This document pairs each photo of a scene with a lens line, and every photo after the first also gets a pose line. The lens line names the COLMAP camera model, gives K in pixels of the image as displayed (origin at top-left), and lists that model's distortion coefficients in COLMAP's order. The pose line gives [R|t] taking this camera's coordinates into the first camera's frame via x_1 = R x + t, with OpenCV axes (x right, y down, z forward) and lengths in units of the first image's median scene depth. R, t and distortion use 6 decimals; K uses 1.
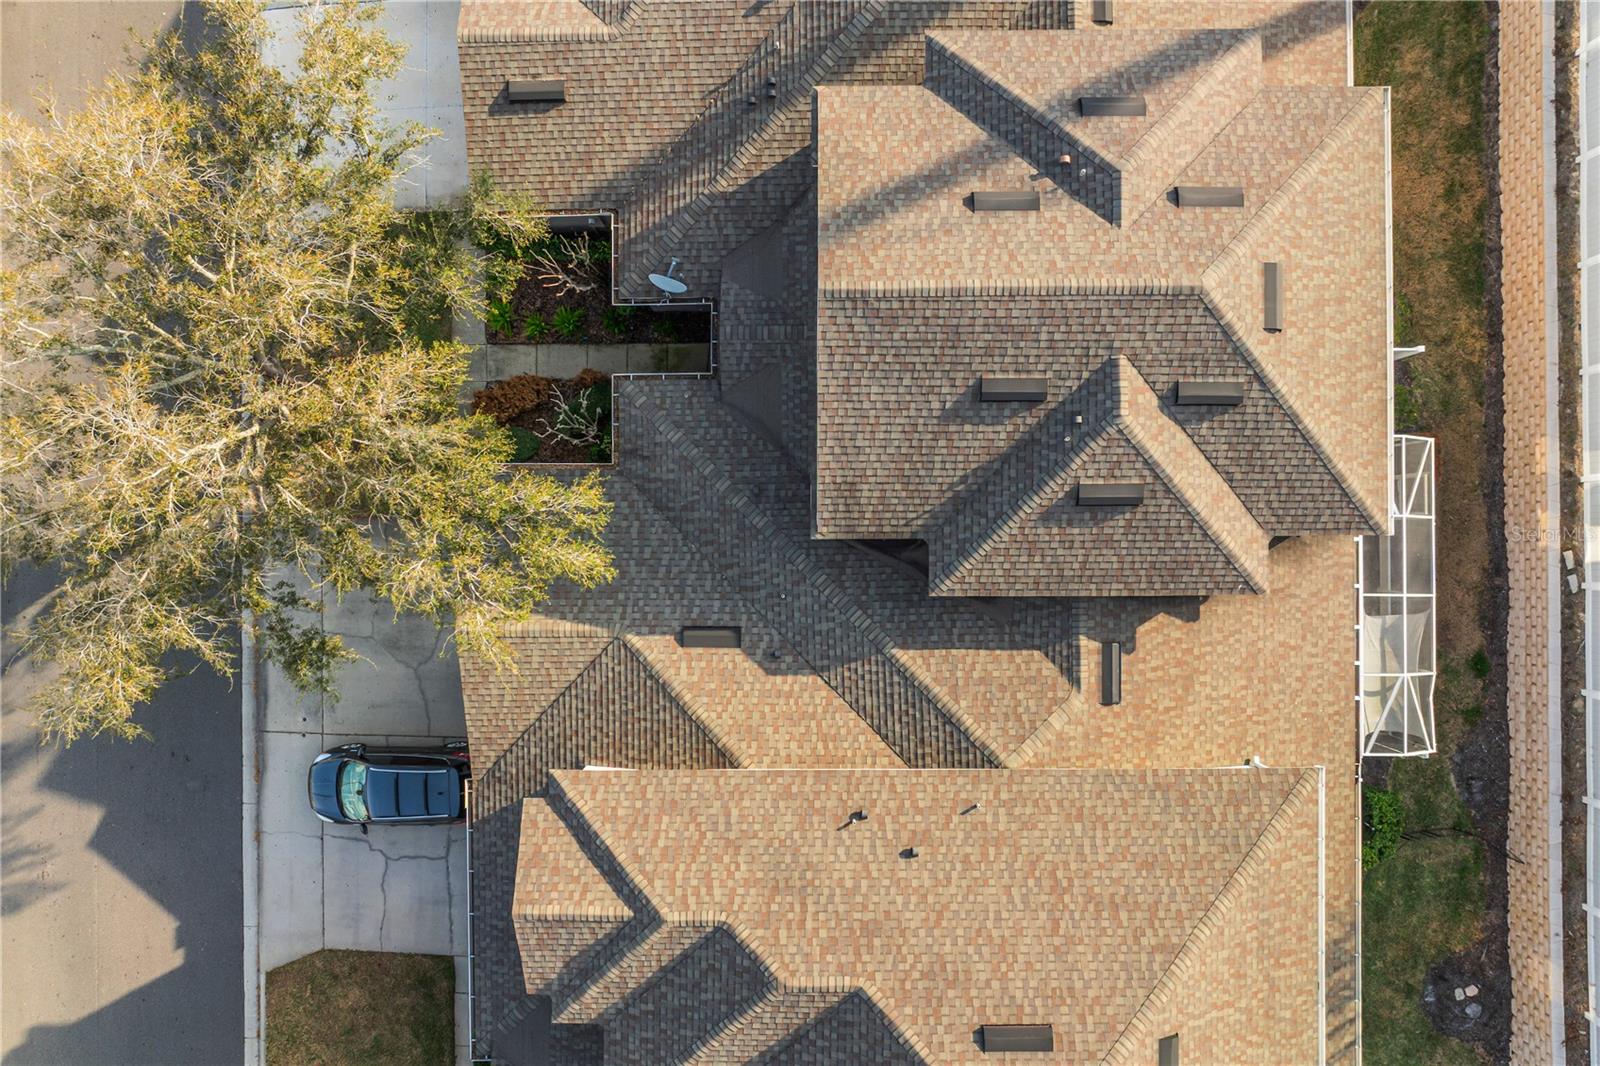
lens RADIAL K [[1121.8, 0, 800.0], [0, 1121.8, 533.0], [0, 0, 1]] dist [-0.032596, -0.010765]
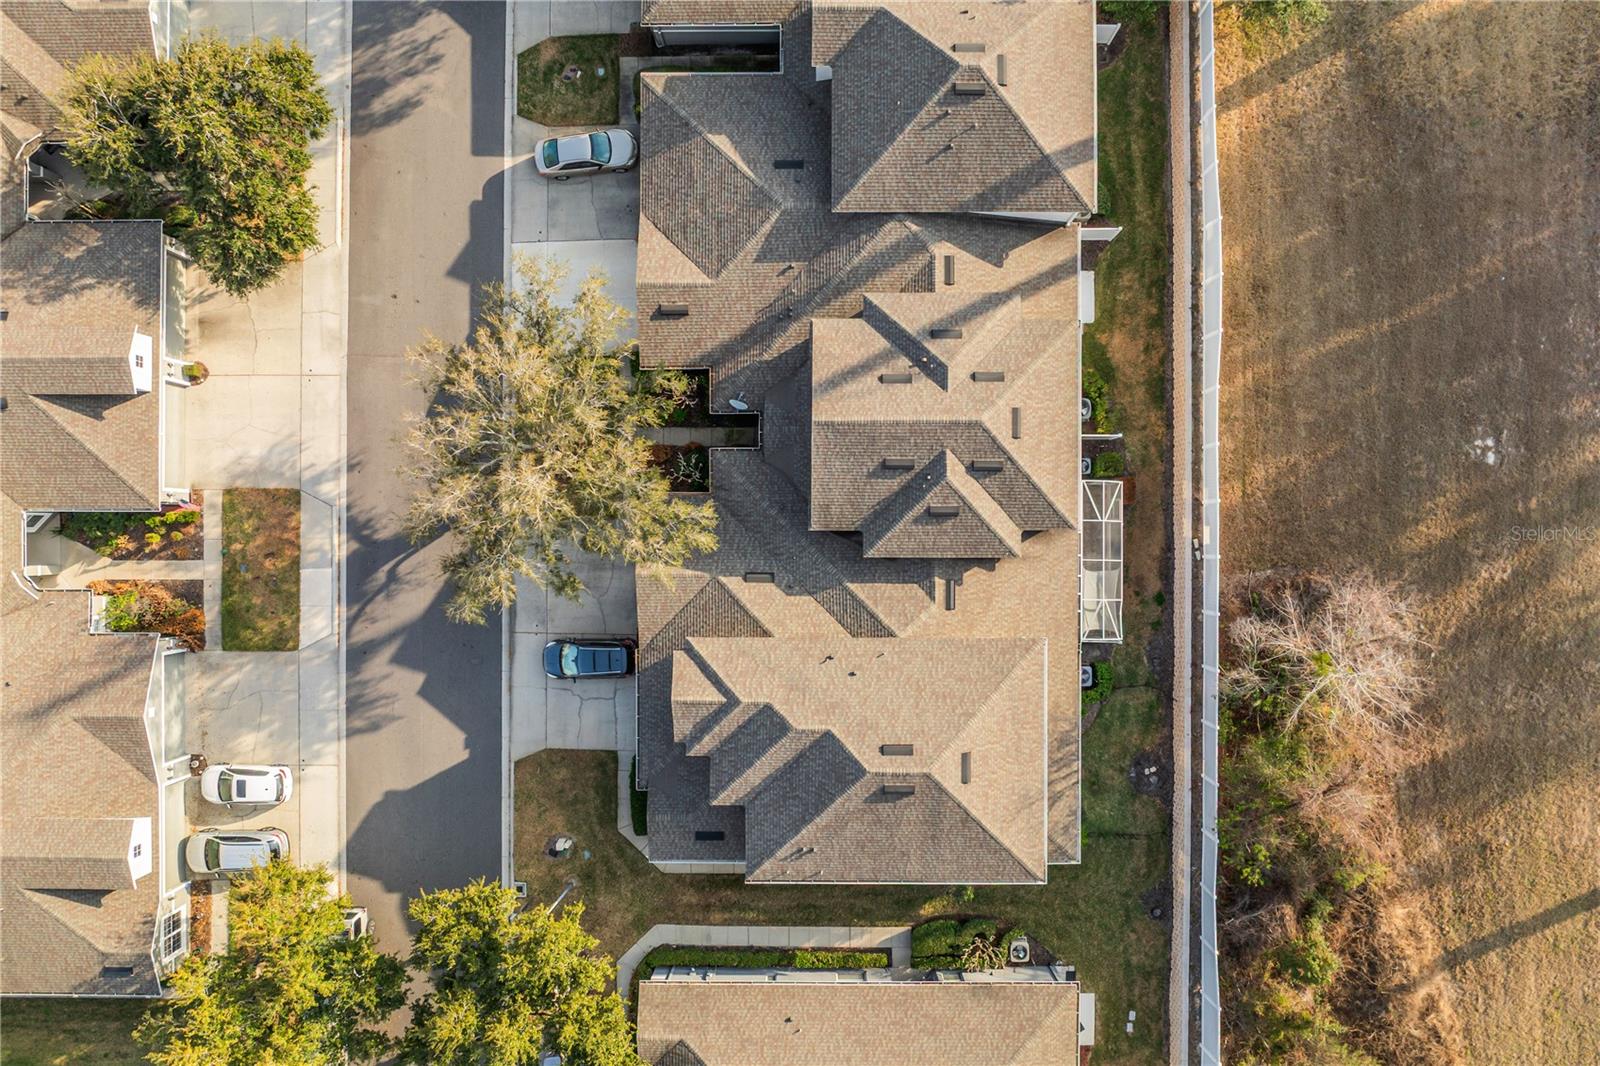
lens RADIAL K [[1121.8, 0, 800.0], [0, 1121.8, 533.0], [0, 0, 1]] dist [-0.032596, -0.010765]
pose [[0.999977, 0.005367, 0.004118, -0.014732], [-0.005392, 0.999967, 0.006128, -0.002849], [-0.004085, -0.006150, 0.999973, -1.140468]]
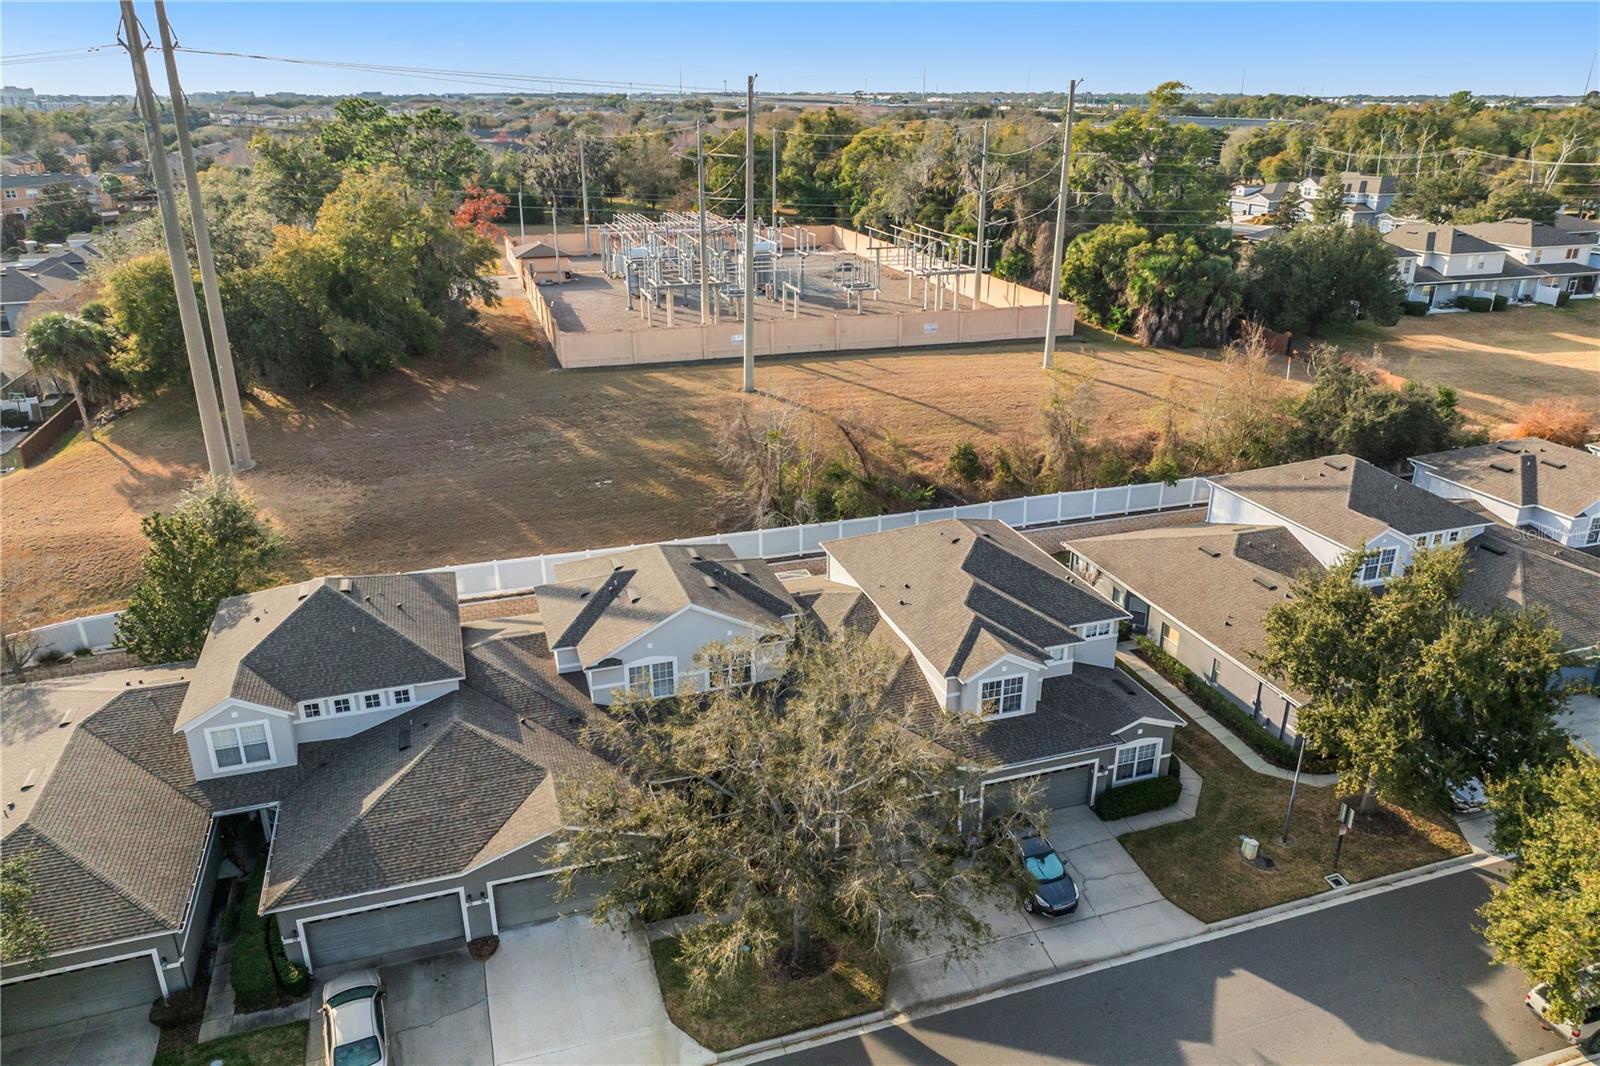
lens RADIAL K [[1121.8, 0, 800.0], [0, 1121.8, 533.0], [0, 0, 1]] dist [-0.032596, -0.010765]
pose [[-0.314071, -0.341757, 0.885755, -1.818933], [0.949280, -0.098254, 0.298686, -0.608090], [-0.015049, 0.934638, 0.355282, 0.042826]]
